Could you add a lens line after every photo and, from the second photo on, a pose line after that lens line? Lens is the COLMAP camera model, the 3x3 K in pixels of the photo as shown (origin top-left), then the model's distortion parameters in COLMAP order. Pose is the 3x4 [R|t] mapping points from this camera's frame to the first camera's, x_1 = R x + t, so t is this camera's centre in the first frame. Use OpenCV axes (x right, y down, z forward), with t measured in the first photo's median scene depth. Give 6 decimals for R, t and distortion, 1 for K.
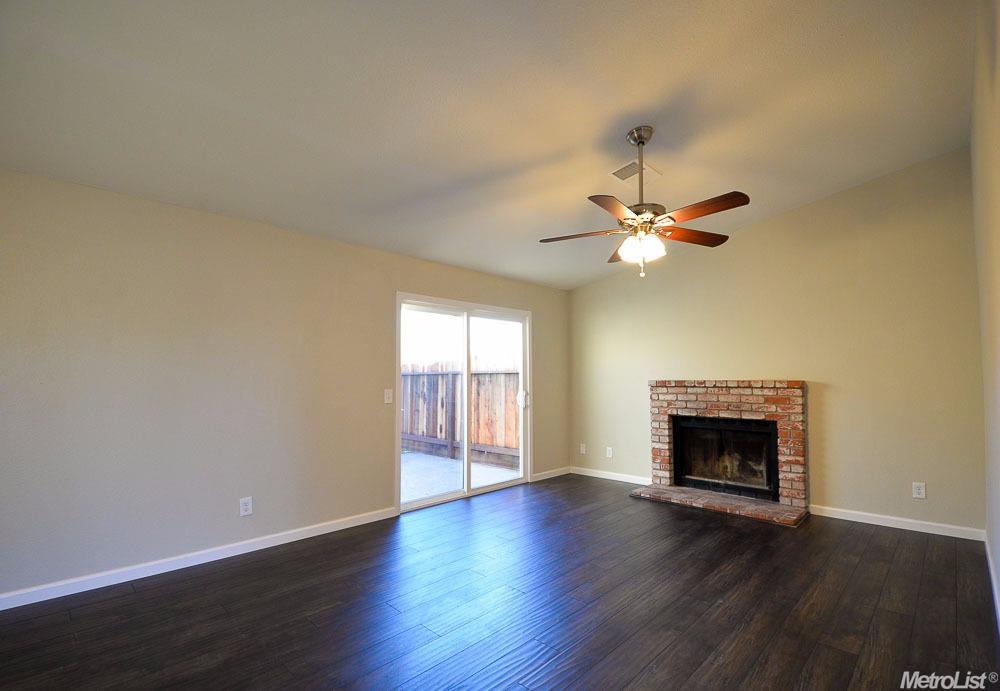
lens RADIAL K [[463.0, 0, 510.2], [0, 463.0, 361.3], [0, 0, 1]] dist [0.001147, -0.000017]
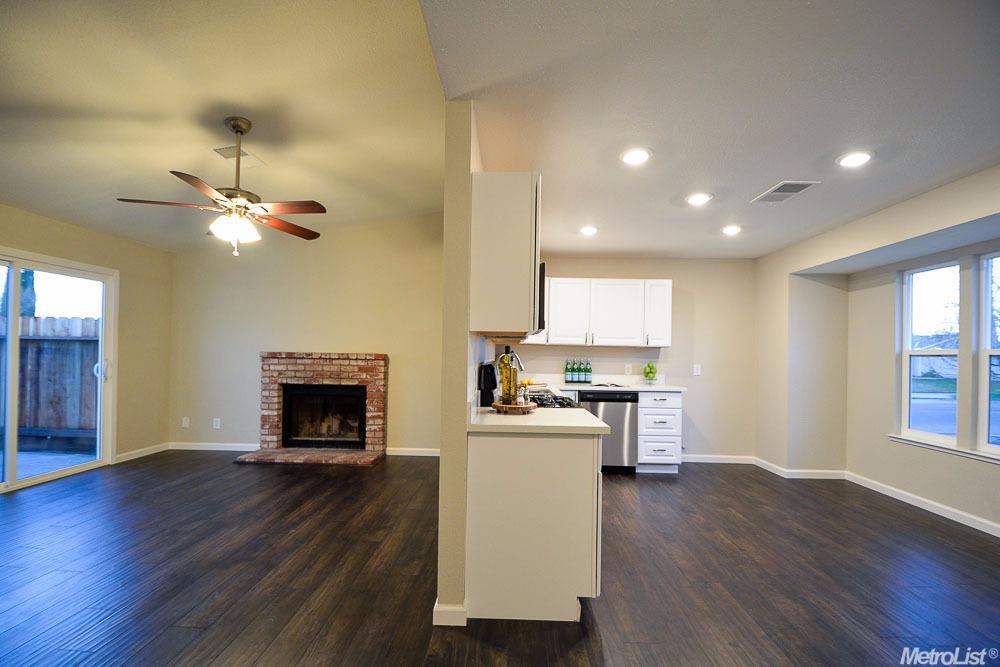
lens RADIAL K [[436.3, 0, 495.1], [0, 436.3, 349.0], [0, 0, 1]] dist [0.014425, -0.022210]
pose [[0.745706, 0.024757, 0.665815, 0.038608], [-0.044744, 0.998914, 0.012969, -0.002444], [-0.664771, -0.039462, 0.746004, -0.115378]]
